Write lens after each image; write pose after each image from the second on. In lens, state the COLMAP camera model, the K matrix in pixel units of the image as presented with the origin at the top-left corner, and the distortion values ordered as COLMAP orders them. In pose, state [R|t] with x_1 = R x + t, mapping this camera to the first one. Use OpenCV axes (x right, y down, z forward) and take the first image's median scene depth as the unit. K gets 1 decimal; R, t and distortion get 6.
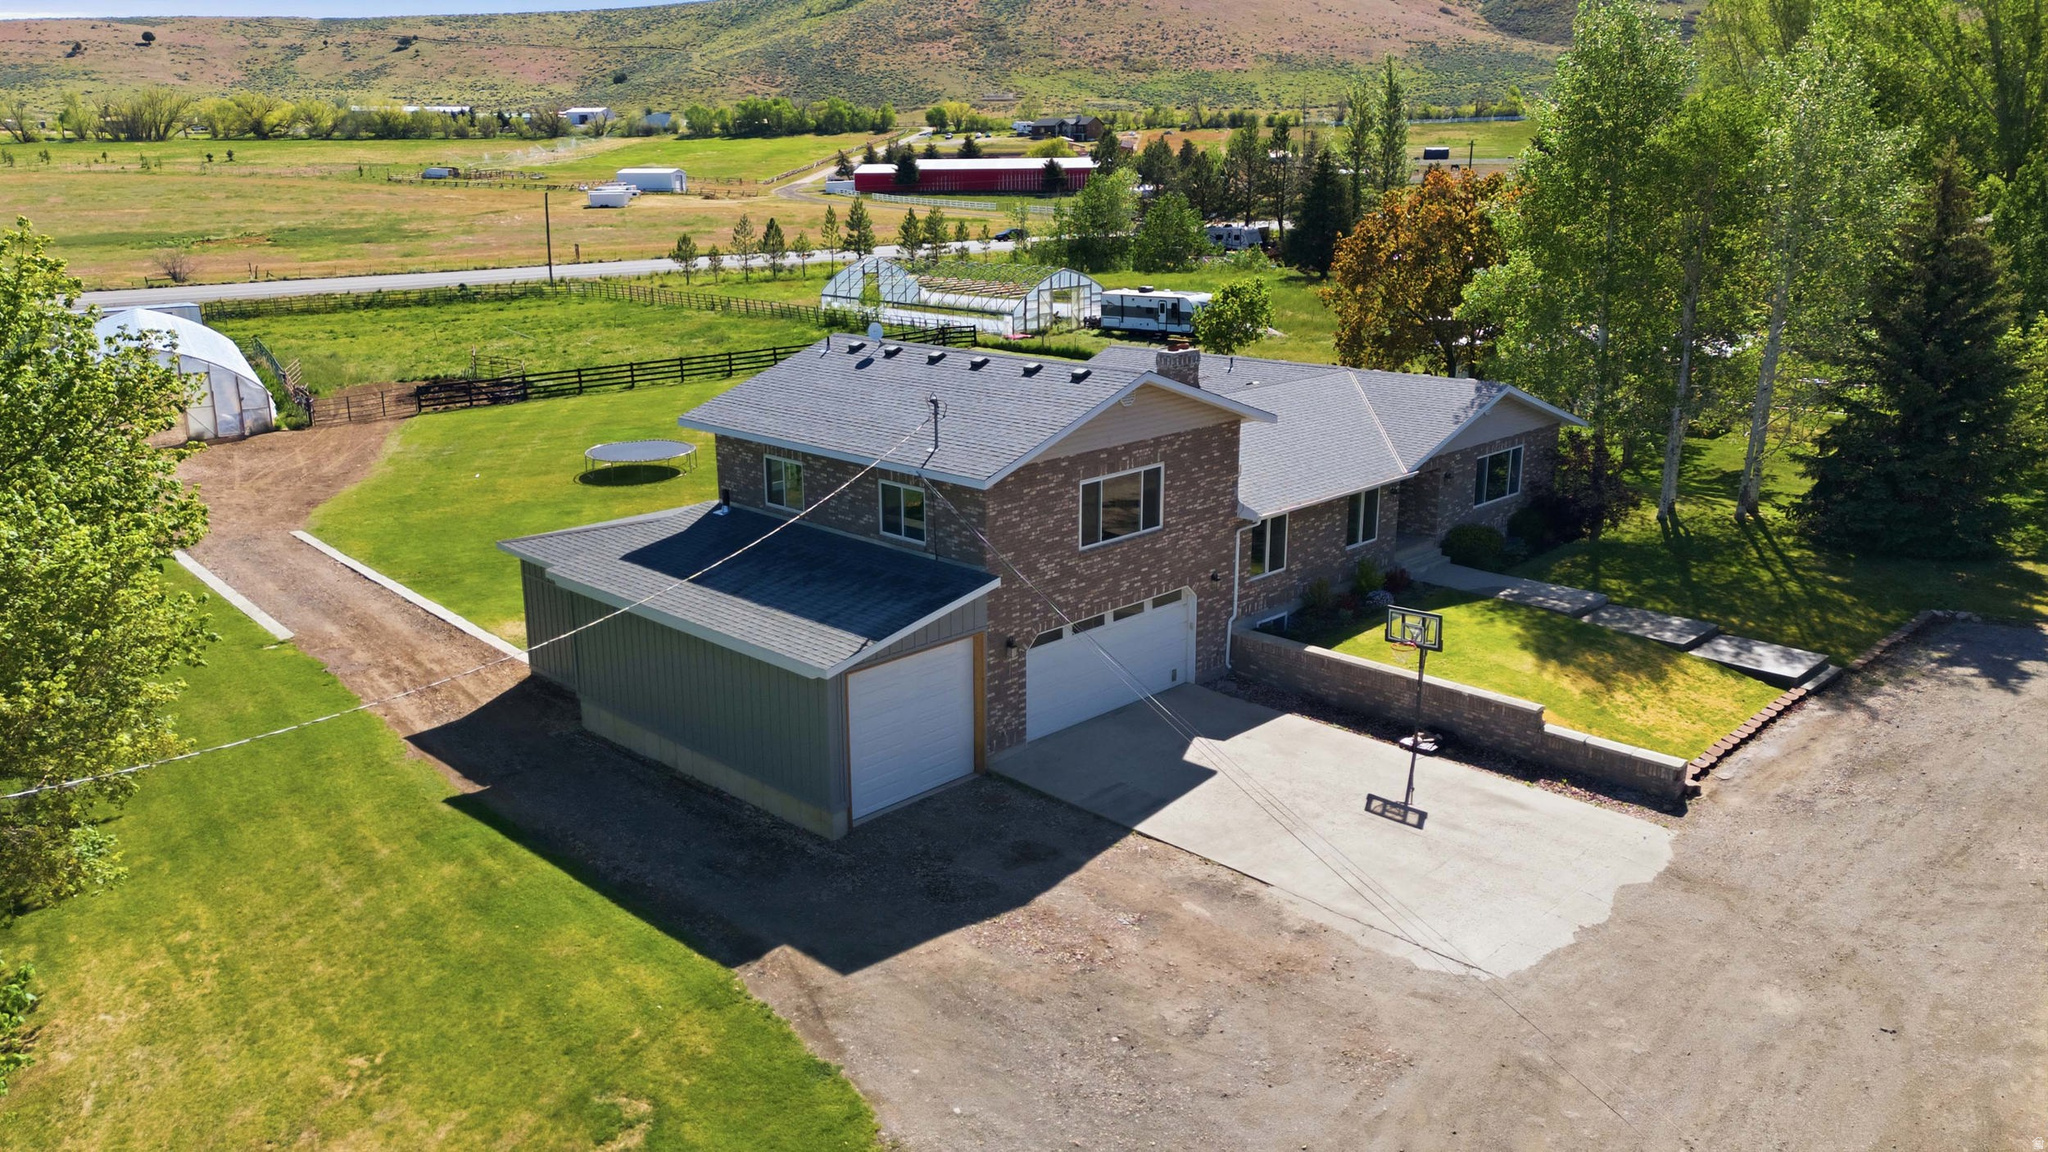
lens RADIAL K [[1488.1, 0, 1020.5], [0, 1488.1, 543.2], [0, 0, 1]] dist [0.064349, -0.048767]
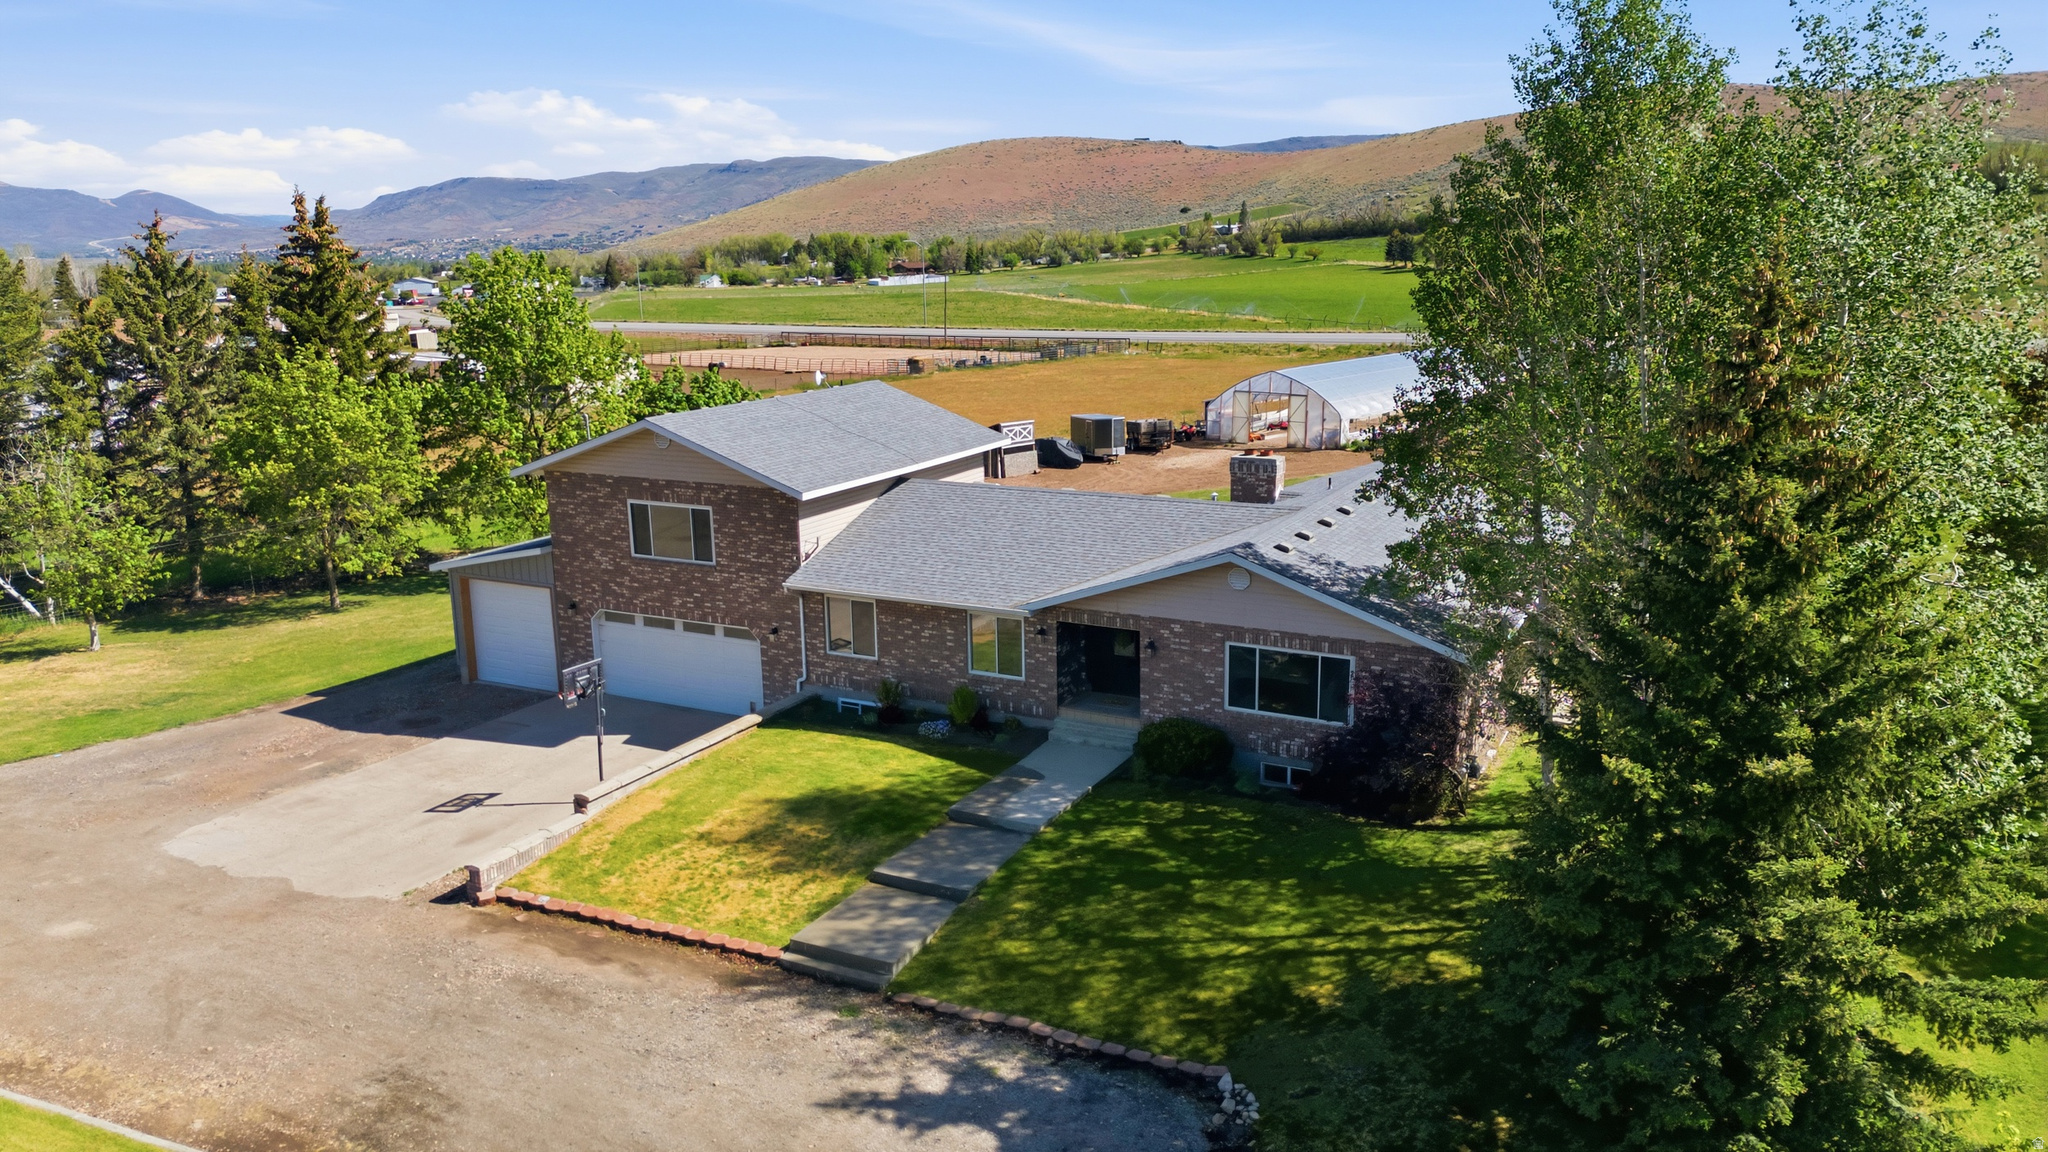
lens RADIAL K [[1480.9, 0, 1019.2], [0, 1480.9, 548.2], [0, 0, 1]] dist [0.087070, -0.091964]
pose [[0.309471, 0.203161, -0.928953, 0.406395], [-0.225142, 0.964788, 0.135994, -0.076455], [0.923871, 0.167060, 0.344314, 0.274663]]
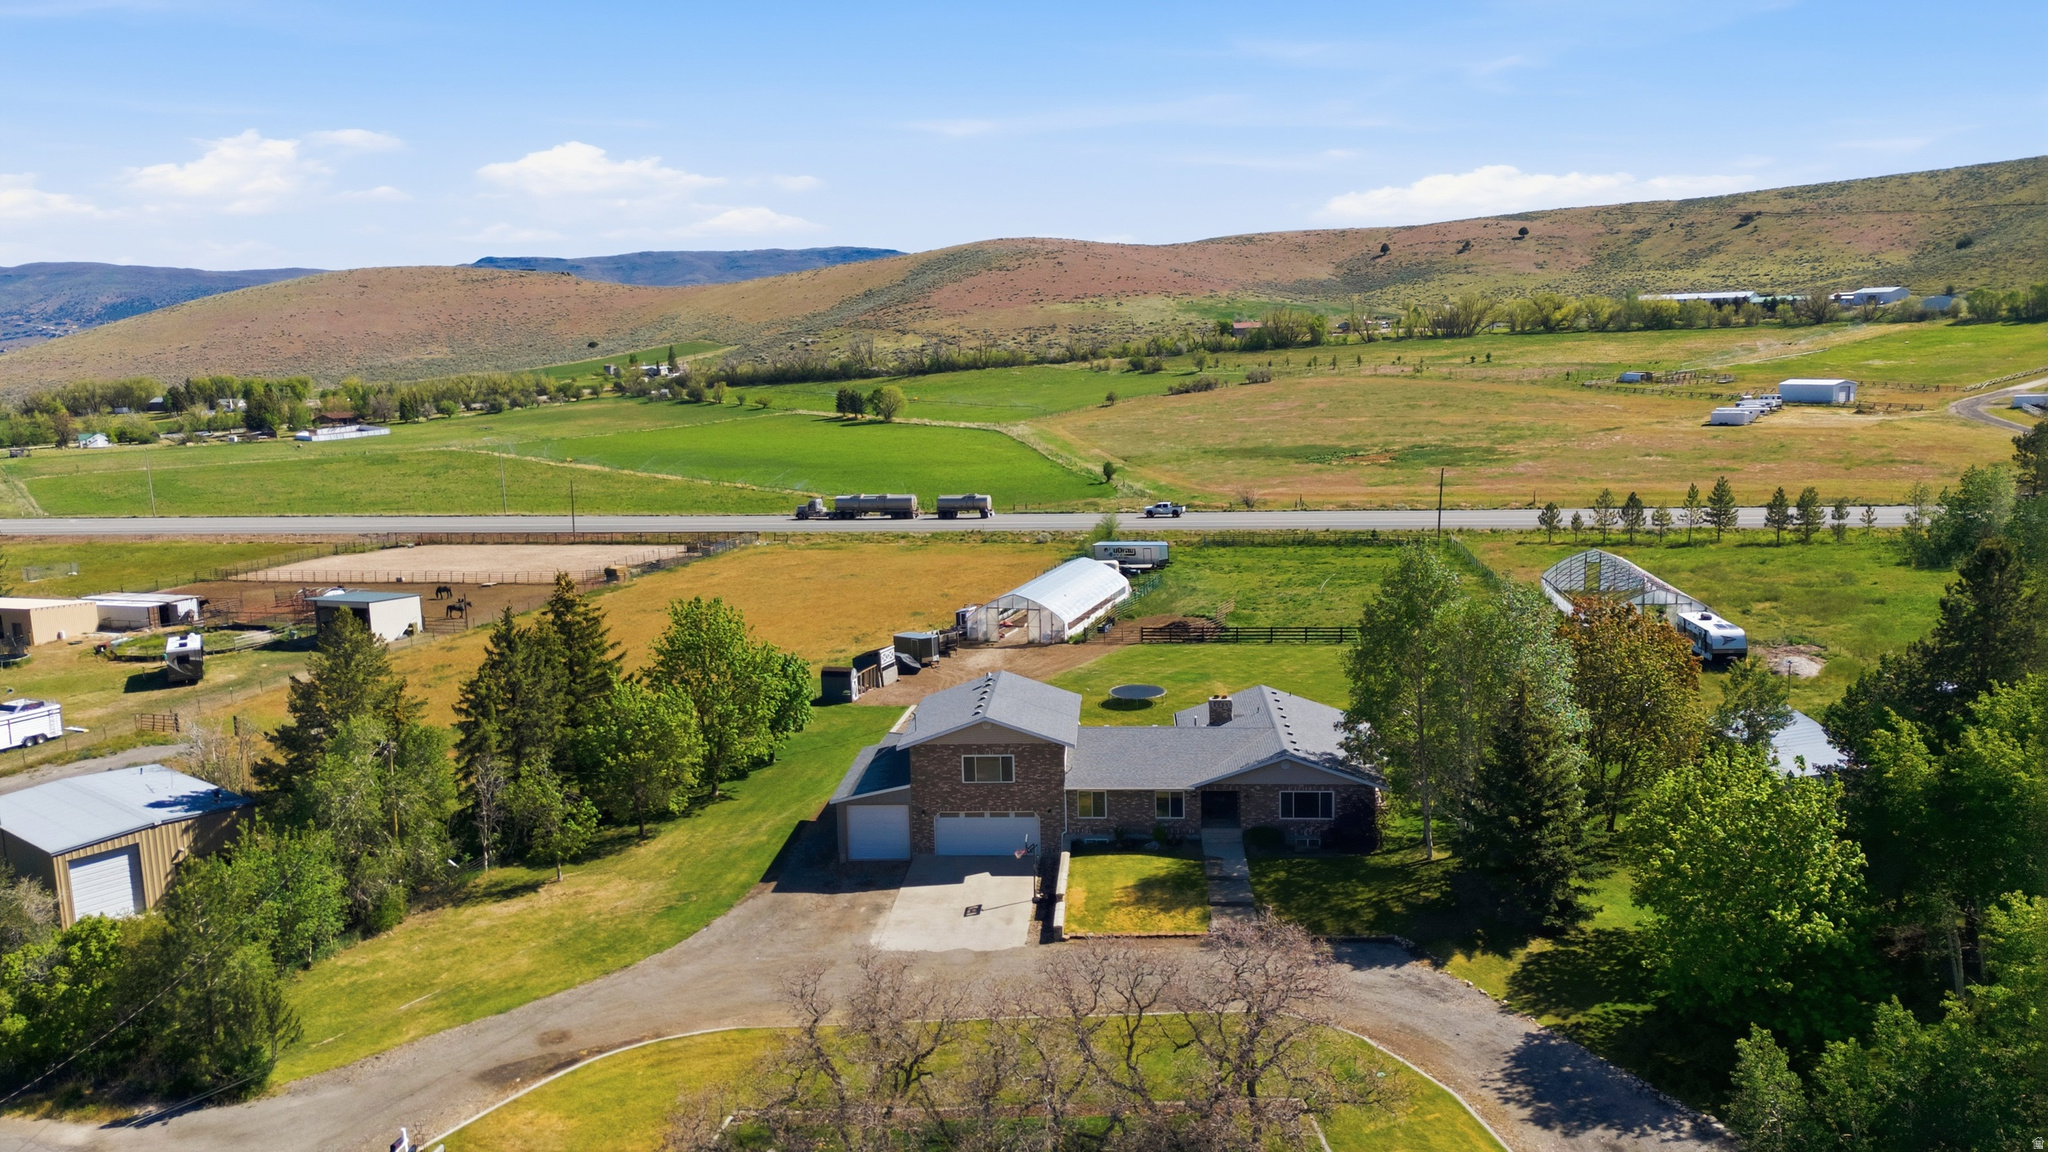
lens RADIAL K [[1450.3, 0, 1017.5], [0, 1450.3, 547.2], [0, 0, 1]] dist [0.079836, -0.069877]
pose [[0.660514, 0.098870, -0.744276, 0.588370], [-0.167913, 0.985636, -0.018084, -0.111785], [0.731797, 0.136918, 0.667628, -0.190788]]
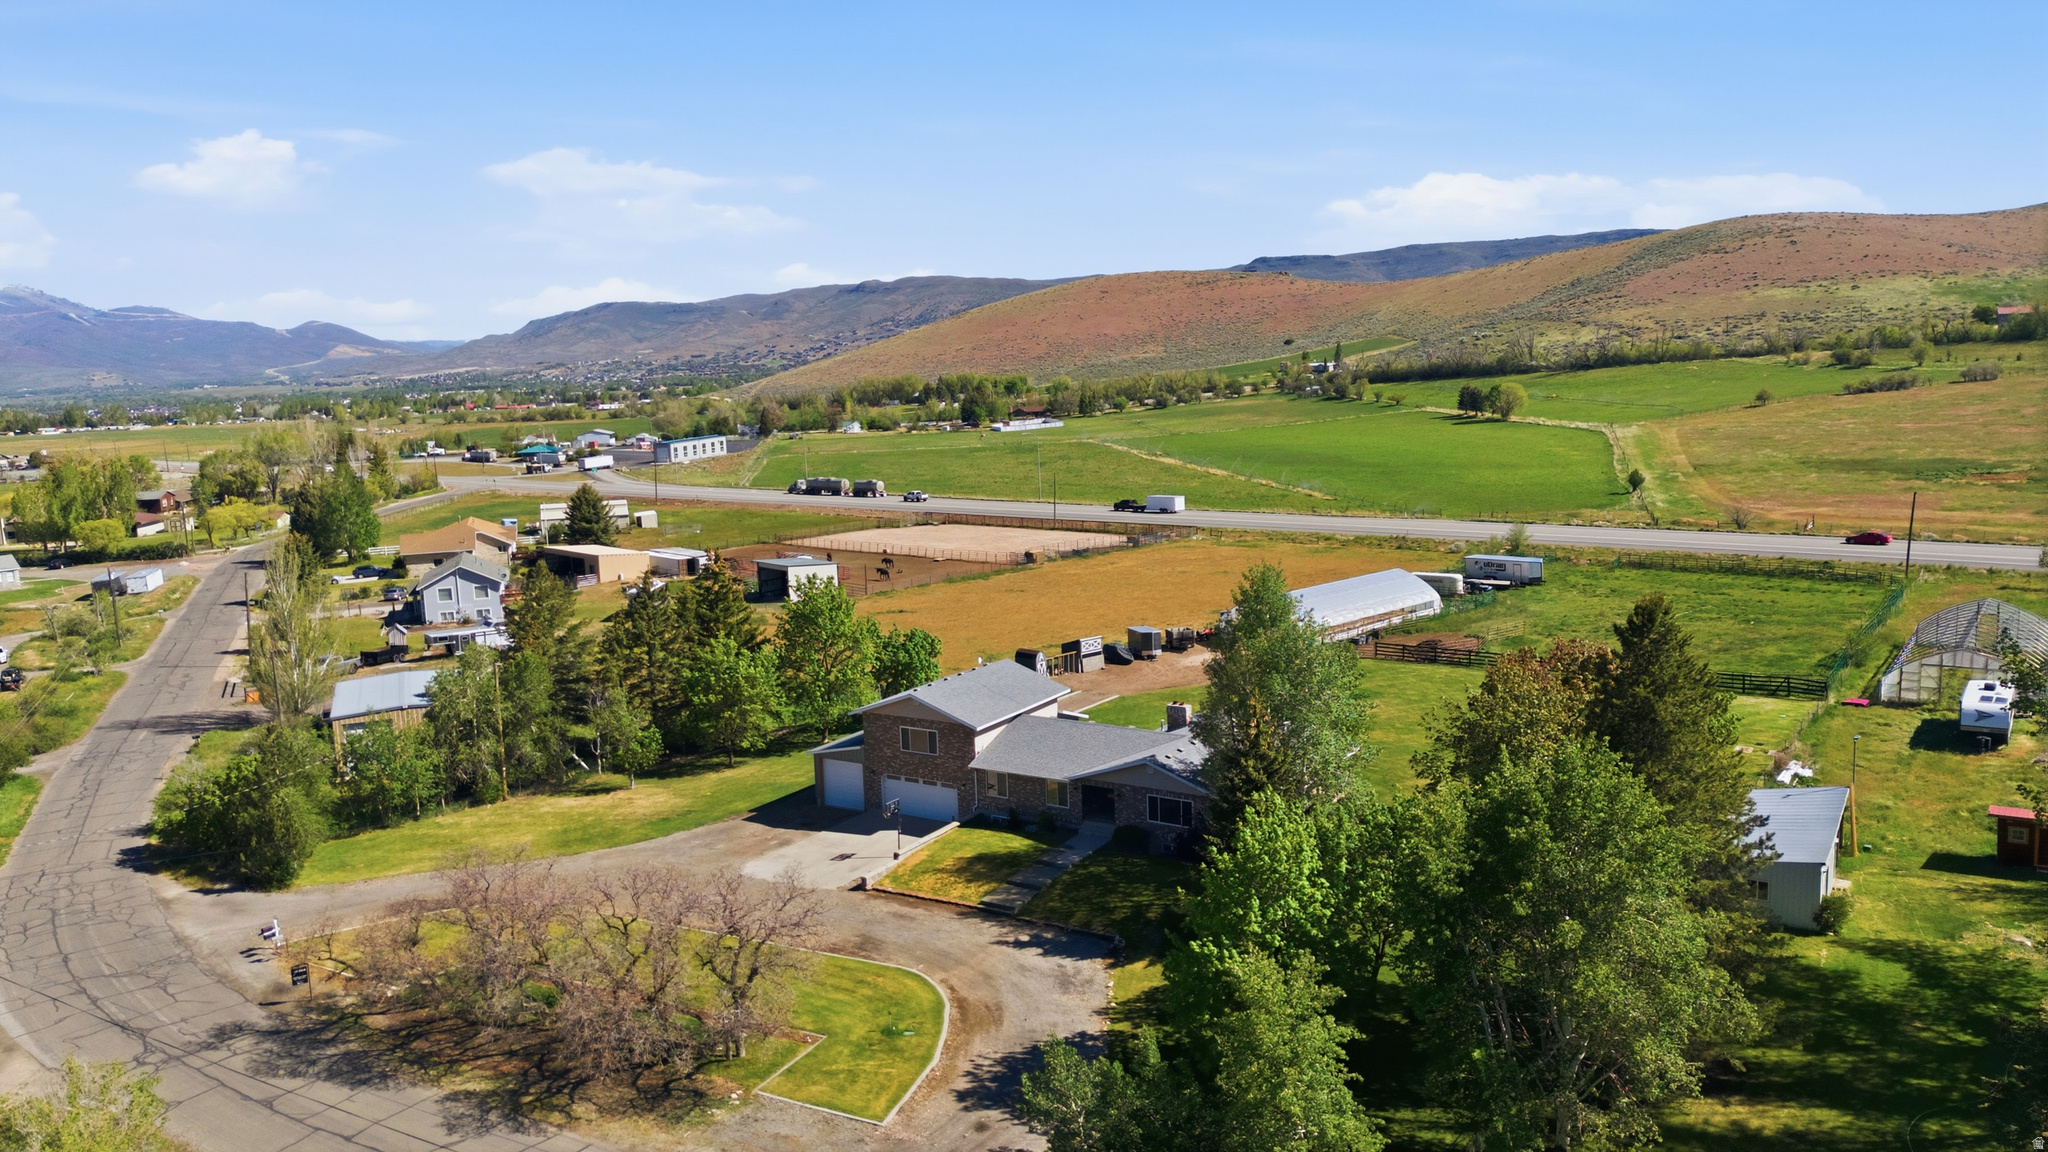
lens RADIAL K [[1437.5, 0, 1026.6], [0, 1437.5, 553.9], [0, 0, 1]] dist [0.104513, -0.122582]
pose [[0.238349, 0.134249, -0.961856, 0.842532], [-0.212438, 0.973622, 0.083249, -0.200490], [0.947660, 0.184492, 0.260582, 0.140953]]
